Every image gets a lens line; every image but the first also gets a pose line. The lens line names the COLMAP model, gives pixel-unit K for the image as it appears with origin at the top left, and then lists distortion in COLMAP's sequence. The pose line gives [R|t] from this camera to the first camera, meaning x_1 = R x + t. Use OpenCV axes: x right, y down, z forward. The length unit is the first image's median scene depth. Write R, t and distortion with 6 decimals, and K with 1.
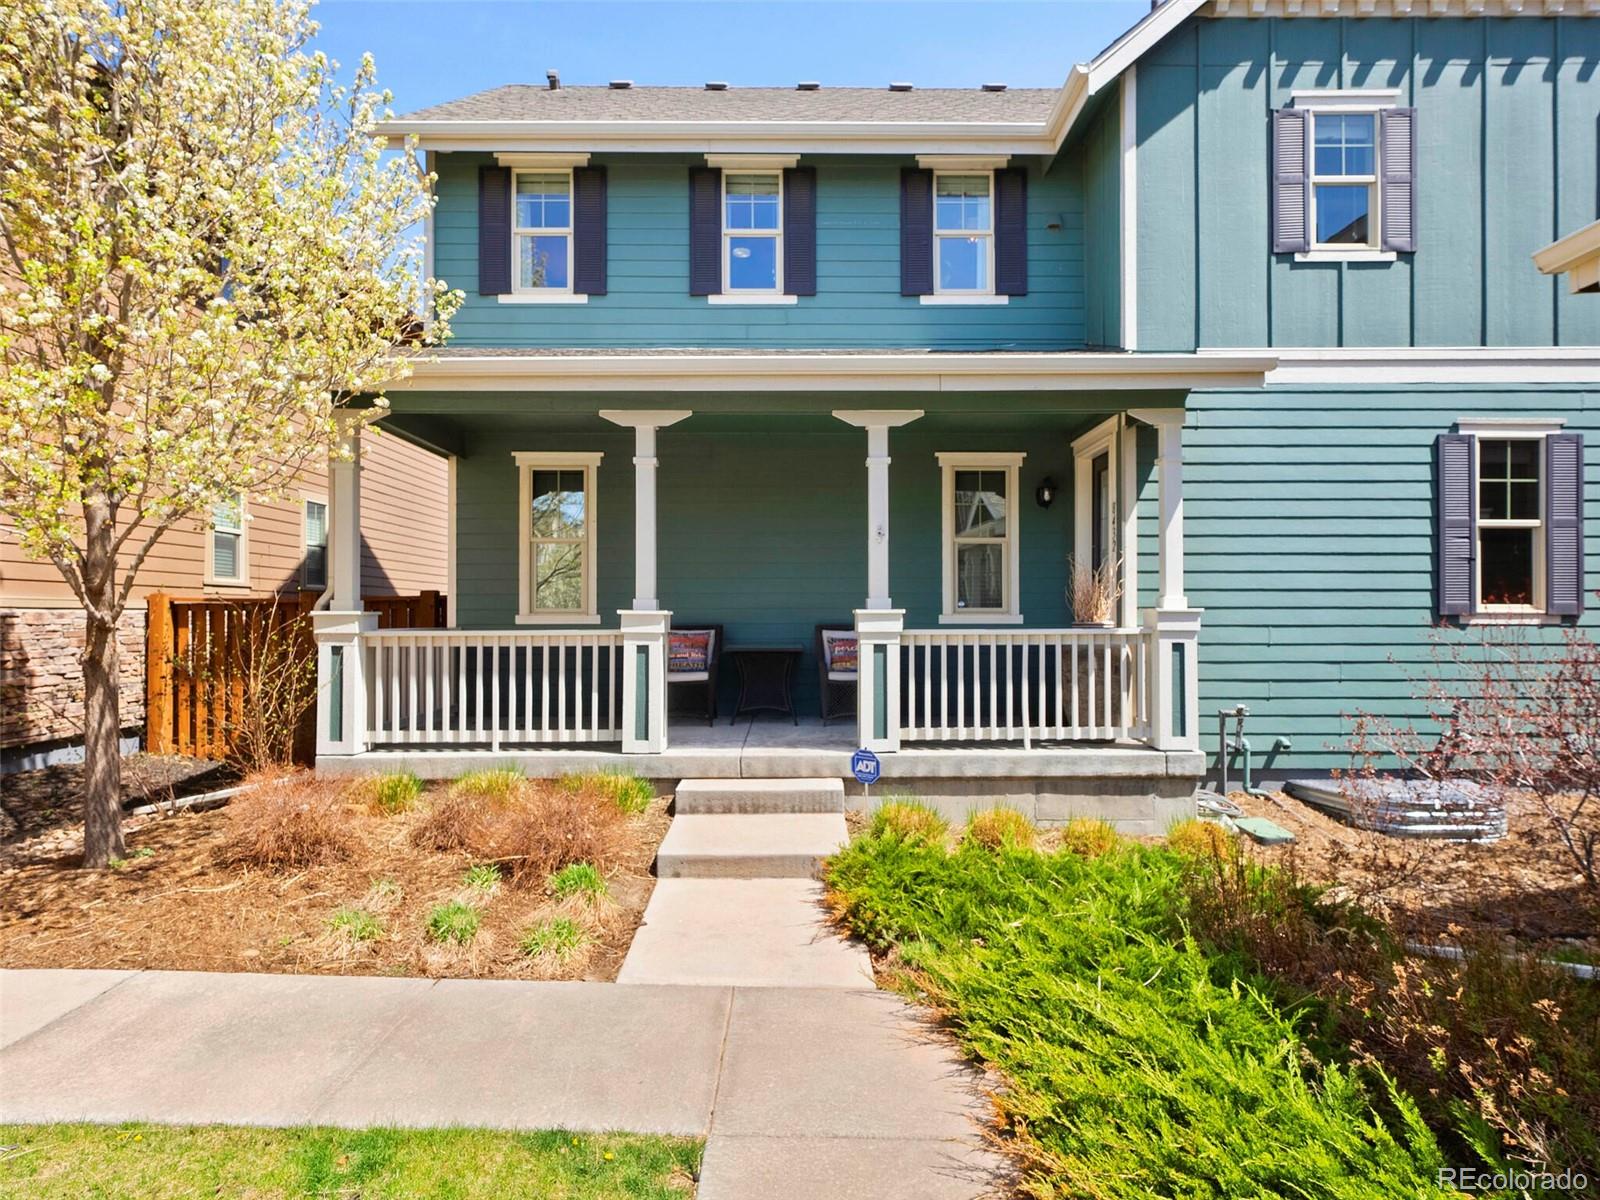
lens RADIAL K [[889.7, 0, 798.9], [0, 889.7, 608.3], [0, 0, 1]] dist [0.003739, 0.001257]
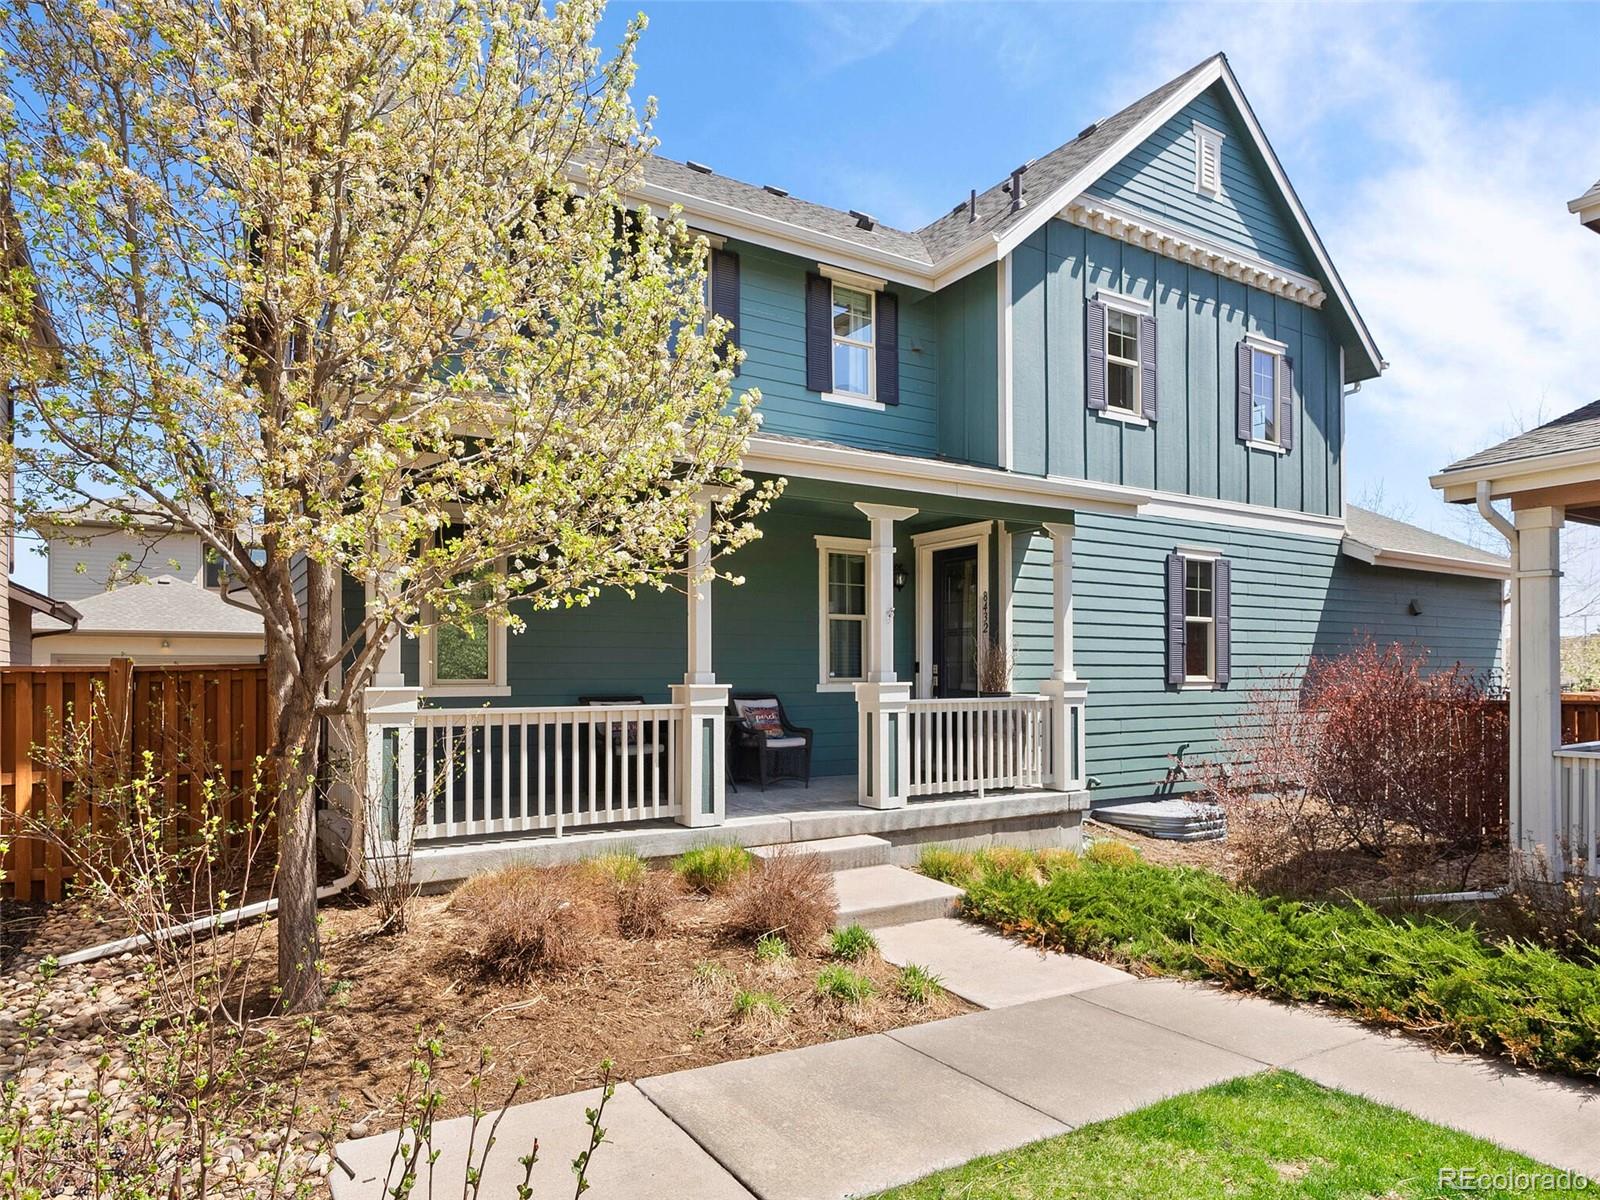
lens RADIAL K [[943.7, 0, 748.7], [0, 943.7, 670.6], [0, 0, 1]] dist [0.002238, 0.000338]
pose [[0.865668, 0.001990, 0.500615, -0.592458], [-0.002435, 0.999997, 0.000236, -0.011418], [-0.500613, -0.001423, 0.865670, 0.047760]]
